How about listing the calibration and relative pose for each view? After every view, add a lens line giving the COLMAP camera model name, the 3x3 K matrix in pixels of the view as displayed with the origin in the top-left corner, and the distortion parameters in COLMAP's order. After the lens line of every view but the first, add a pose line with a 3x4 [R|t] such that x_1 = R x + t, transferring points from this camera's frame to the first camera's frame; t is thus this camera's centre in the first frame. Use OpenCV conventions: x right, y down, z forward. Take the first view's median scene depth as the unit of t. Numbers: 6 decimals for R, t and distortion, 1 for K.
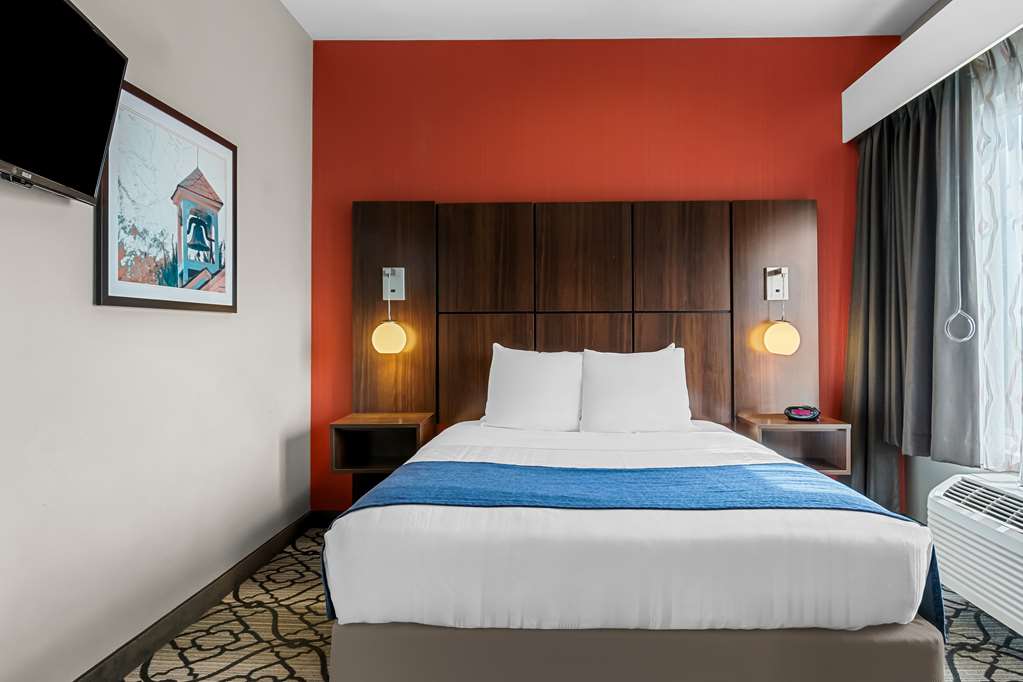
lens RADIAL K [[594.7, 0, 516.1], [0, 594.7, 335.0], [0, 0, 1]] dist [-0.006811, -0.000699]
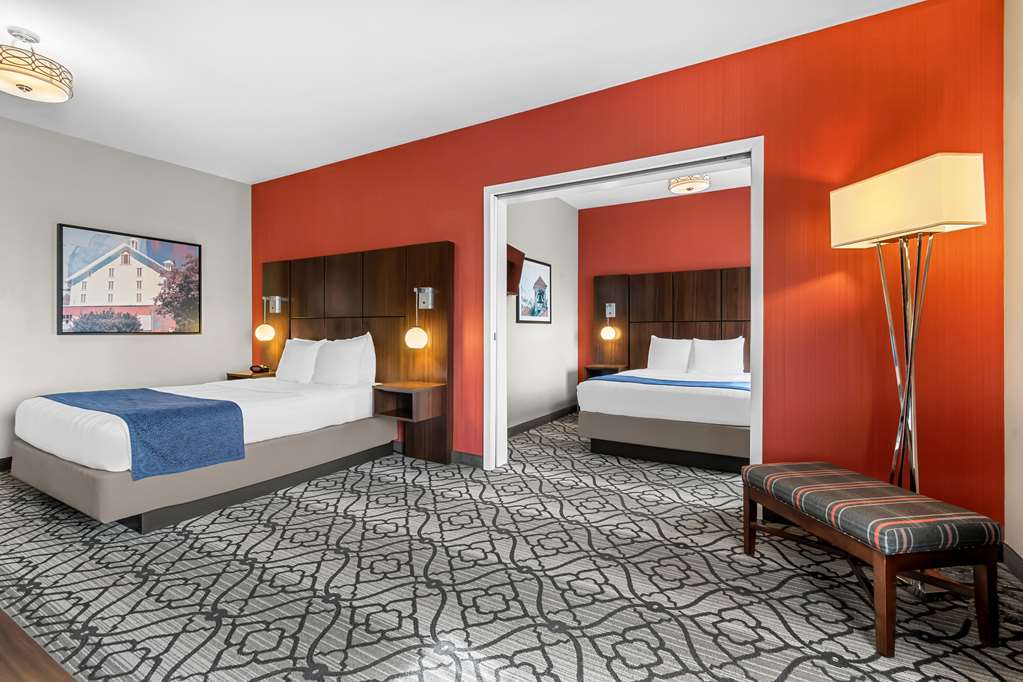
lens RADIAL K [[481.4, 0, 510.2], [0, 481.4, 334.4], [0, 0, 1]] dist [0.004226, -0.000435]
pose [[0.885364, 0.001472, -0.464896, 0.336628], [0.000621, 0.999990, 0.004350, 0.002026], [0.464897, -0.004141, 0.885355, -0.894095]]
